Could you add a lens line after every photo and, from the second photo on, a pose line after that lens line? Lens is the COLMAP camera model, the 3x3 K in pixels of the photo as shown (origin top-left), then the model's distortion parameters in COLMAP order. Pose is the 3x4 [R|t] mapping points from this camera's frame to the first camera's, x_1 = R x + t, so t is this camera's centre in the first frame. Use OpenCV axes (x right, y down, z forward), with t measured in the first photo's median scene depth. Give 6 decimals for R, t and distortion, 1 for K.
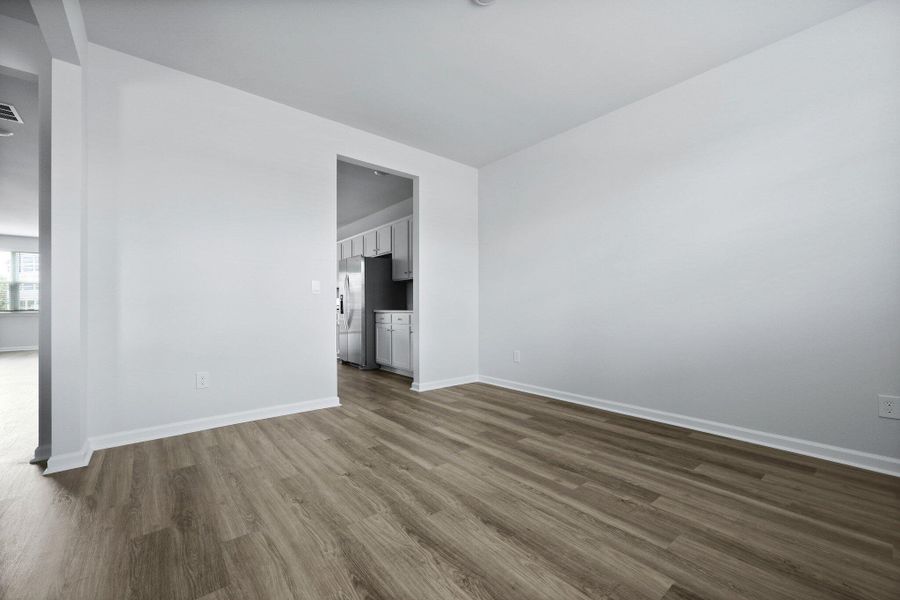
lens RADIAL K [[369.0, 0, 450.7], [0, 369.0, 308.3], [0, 0, 1]] dist [0.006174, 0.000095]
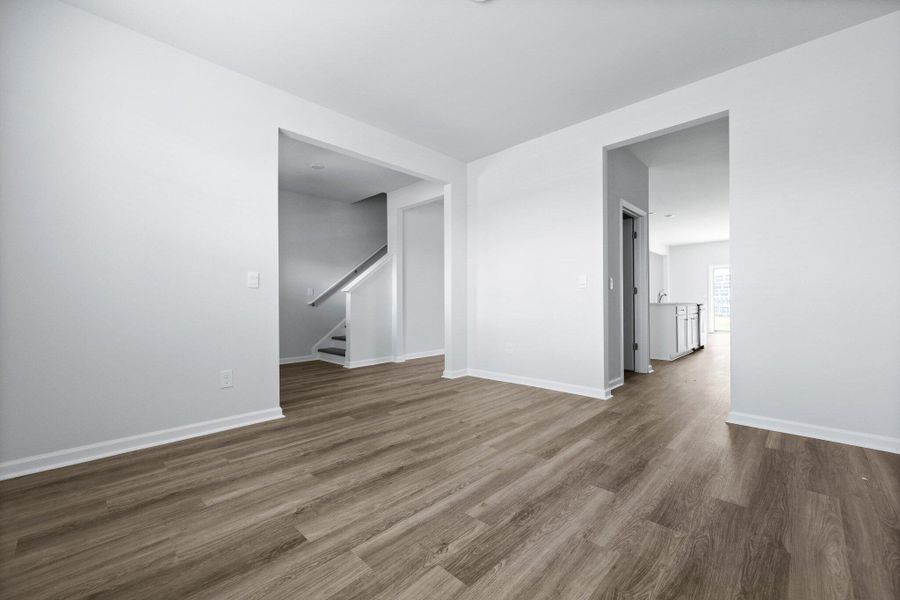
lens RADIAL K [[369.0, 0, 441.1], [0, 369.0, 299.1], [0, 0, 1]] dist [0.006174, 0.000095]
pose [[0.095622, -0.006487, -0.995397, 0.981200], [0.004855, 0.999970, -0.006051, -0.003136], [0.995406, -0.004254, 0.095650, 0.712553]]
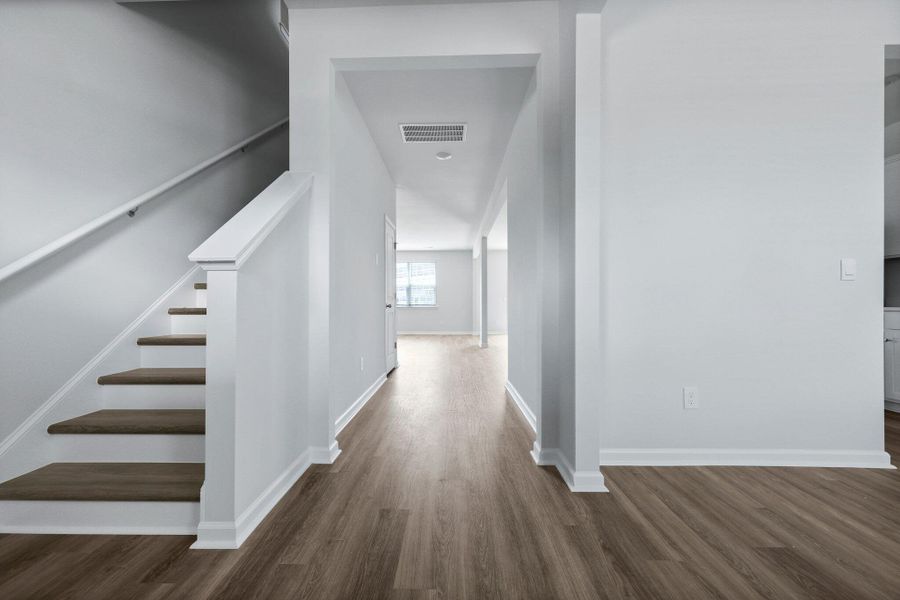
lens RADIAL K [[378.9, 0, 451.2], [0, 378.9, 303.3], [0, 0, 1]] dist [0.004119, 0.000662]
pose [[0.763854, 0.001306, -0.645388, -0.676396], [-0.005718, 0.999972, -0.004743, 0.012592], [0.645364, 0.007313, 0.763840, 0.126227]]
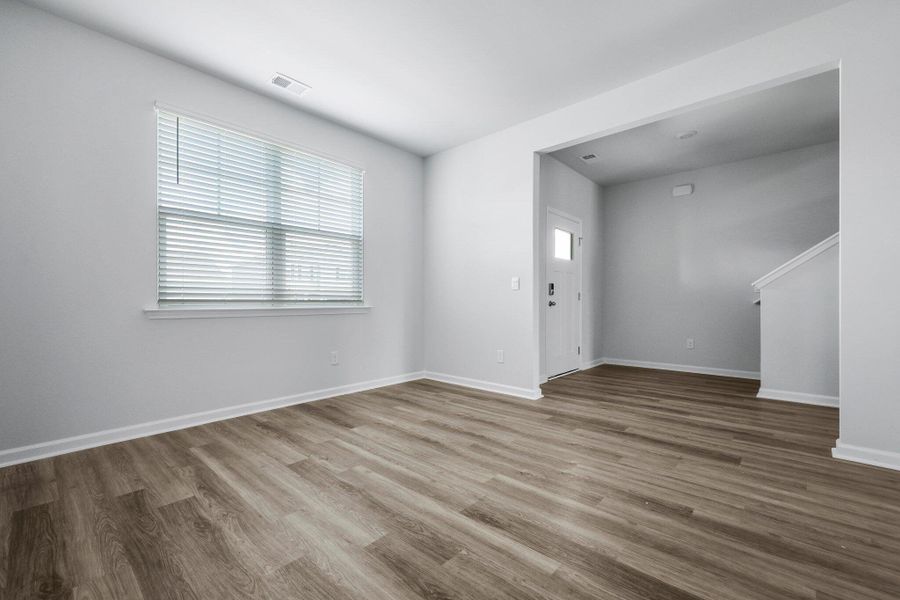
lens RADIAL K [[378.9, 0, 445.9], [0, 378.9, 304.2], [0, 0, 1]] dist [0.004119, 0.000662]
pose [[-0.990651, 0.004940, -0.136328, 0.188812], [0.004009, 0.999967, 0.007105, -0.003052], [0.136359, 0.006492, -0.990638, 1.787382]]
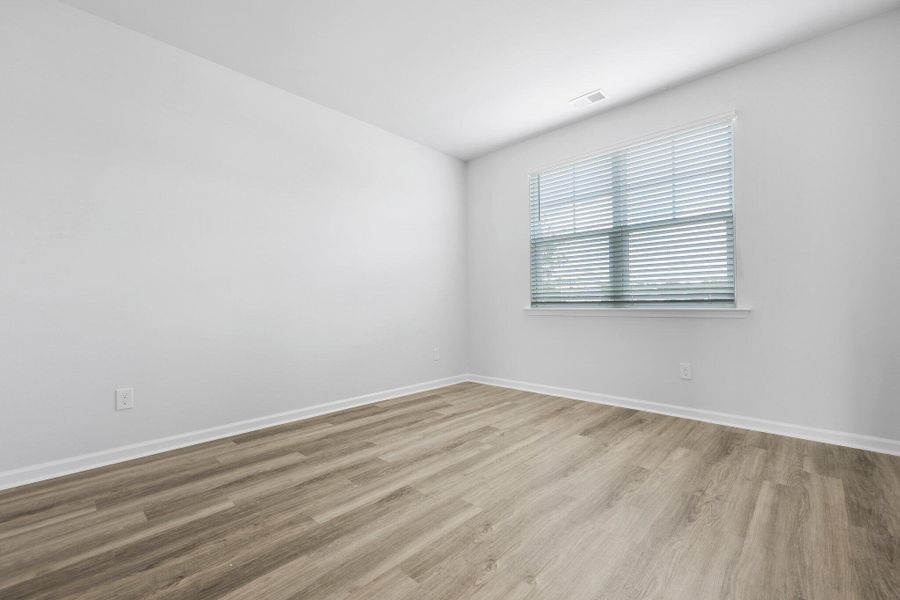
lens RADIAL K [[378.9, 0, 447.0], [0, 378.9, 295.5], [0, 0, 1]] dist [0.004119, 0.000662]
pose [[-0.114514, 0.028589, 0.993010, -0.803345], [0.014078, 0.999532, -0.027154, -0.000079], [-0.993322, 0.010871, -0.114863, 1.077287]]
